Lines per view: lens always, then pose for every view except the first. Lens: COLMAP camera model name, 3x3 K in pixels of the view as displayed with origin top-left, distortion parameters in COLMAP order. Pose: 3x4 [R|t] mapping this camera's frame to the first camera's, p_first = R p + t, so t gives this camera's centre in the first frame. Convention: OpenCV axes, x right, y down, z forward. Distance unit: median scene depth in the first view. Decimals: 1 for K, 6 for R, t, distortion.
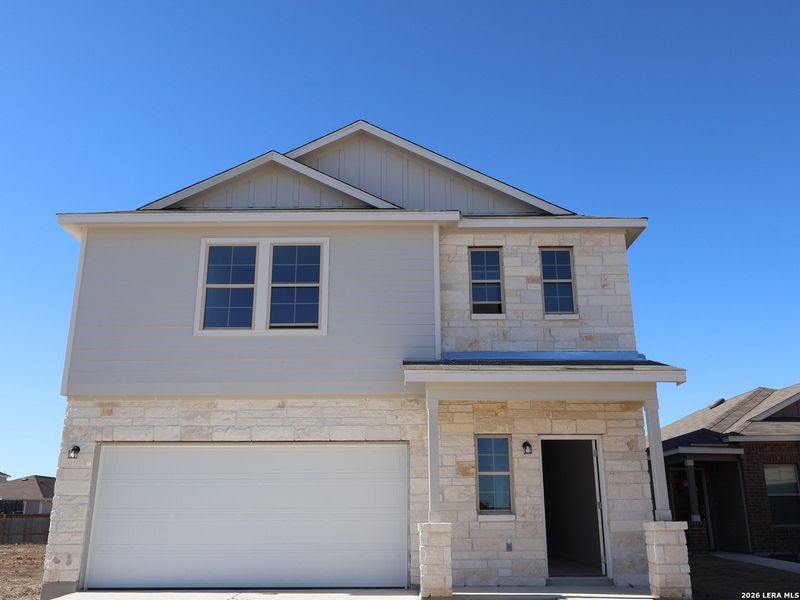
lens RADIAL K [[693.3, 0, 400.2], [0, 693.3, 305.7], [0, 0, 1]] dist [0.006045, -0.017686]
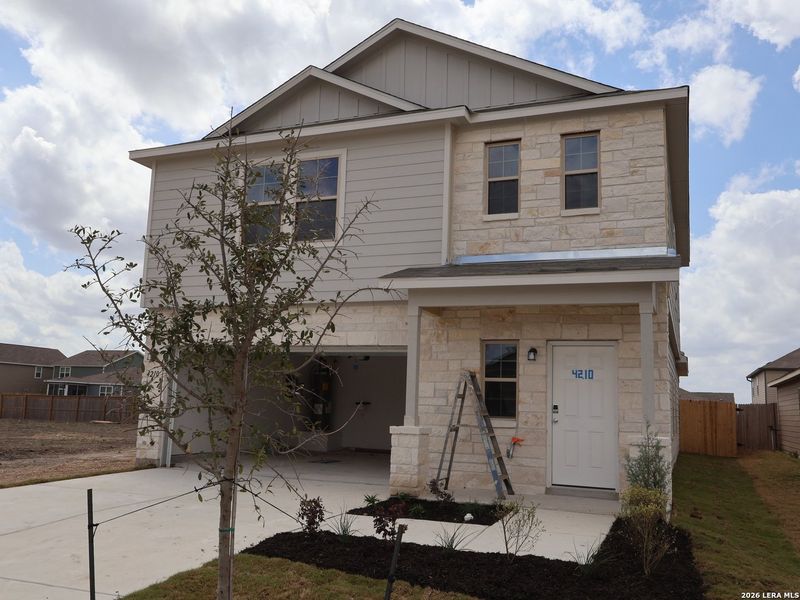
lens RADIAL K [[693.3, 0, 400.0], [0, 693.3, 301.9], [0, 0, 1]] dist [0.006045, -0.017686]
pose [[0.930164, -0.020140, -0.366591, 0.343720], [0.070757, 0.989609, 0.125166, 0.002436], [0.360261, -0.142364, 0.921924, 0.065217]]
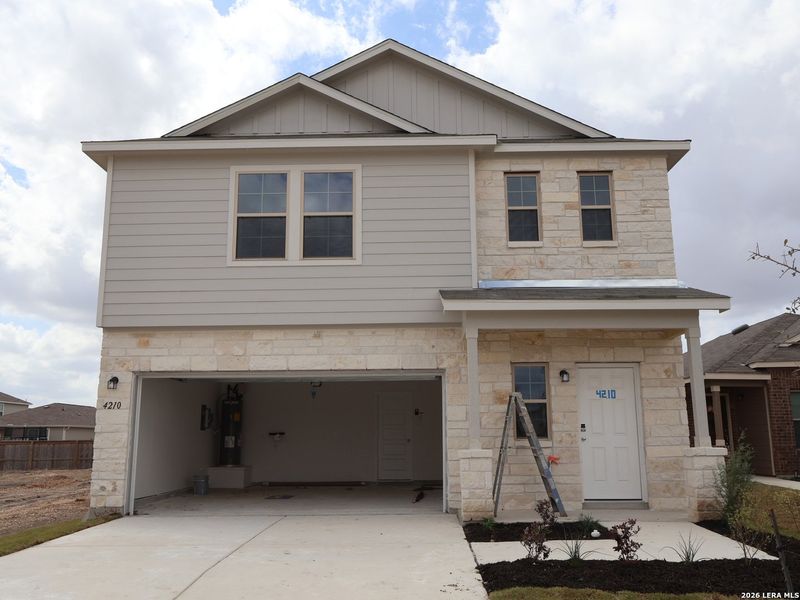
lens RADIAL K [[693.3, 0, 403.2], [0, 693.3, 303.8], [0, 0, 1]] dist [0.006045, -0.017686]
pose [[0.999918, -0.007213, -0.010546, -0.035792], [0.008235, 0.994922, 0.100311, -0.000184], [0.009769, -0.100390, 0.994900, 0.013605]]
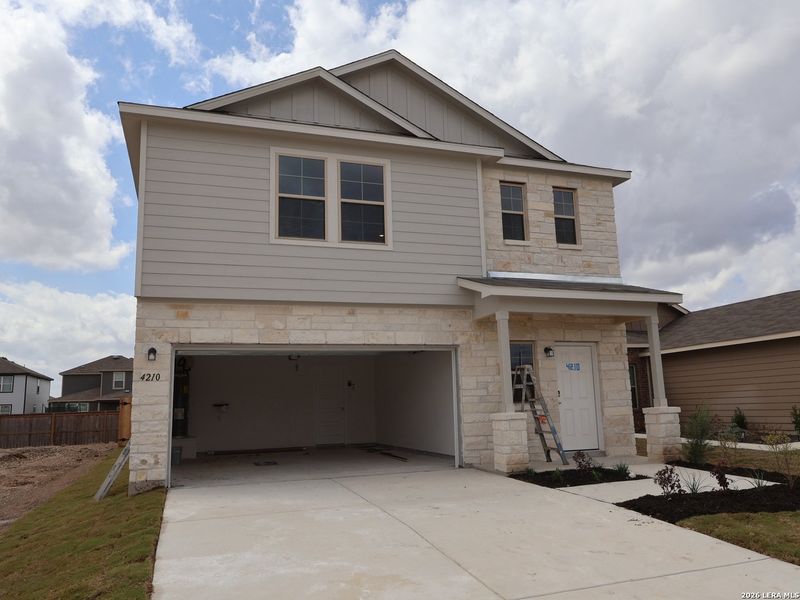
lens RADIAL K [[626.0, 0, 401.0], [0, 626.0, 295.4], [0, 0, 1]] dist [0.009209, -0.001034]
pose [[0.939713, 0.035434, 0.340122, -0.420928], [-0.074795, 0.991832, 0.103319, 0.009501], [-0.333683, -0.122530, 0.934688, 0.056312]]
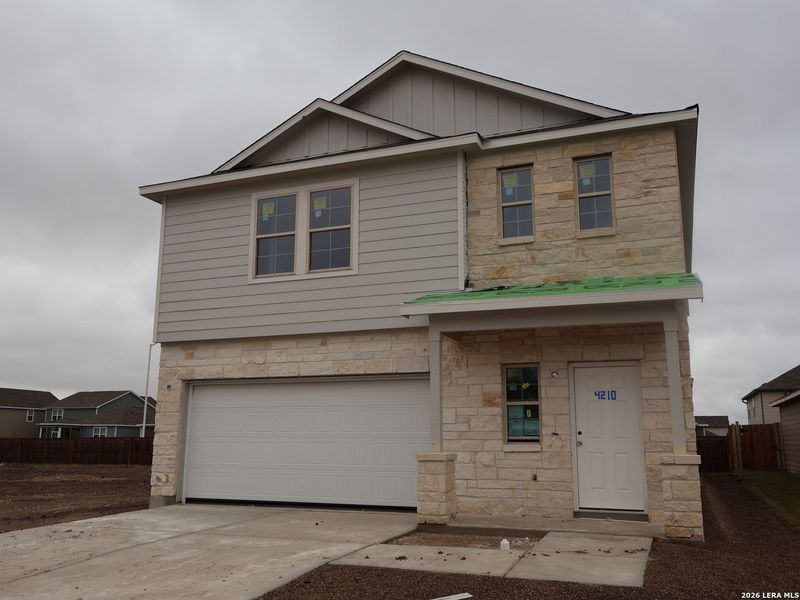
lens RADIAL K [[693.3, 0, 398.9], [0, 693.3, 302.6], [0, 0, 1]] dist [0.006045, -0.017686]
pose [[0.933012, -0.063040, -0.354280, 0.308900], [0.097793, 0.991901, 0.081043, 0.007023], [0.346302, -0.110260, 0.931621, 0.051865]]
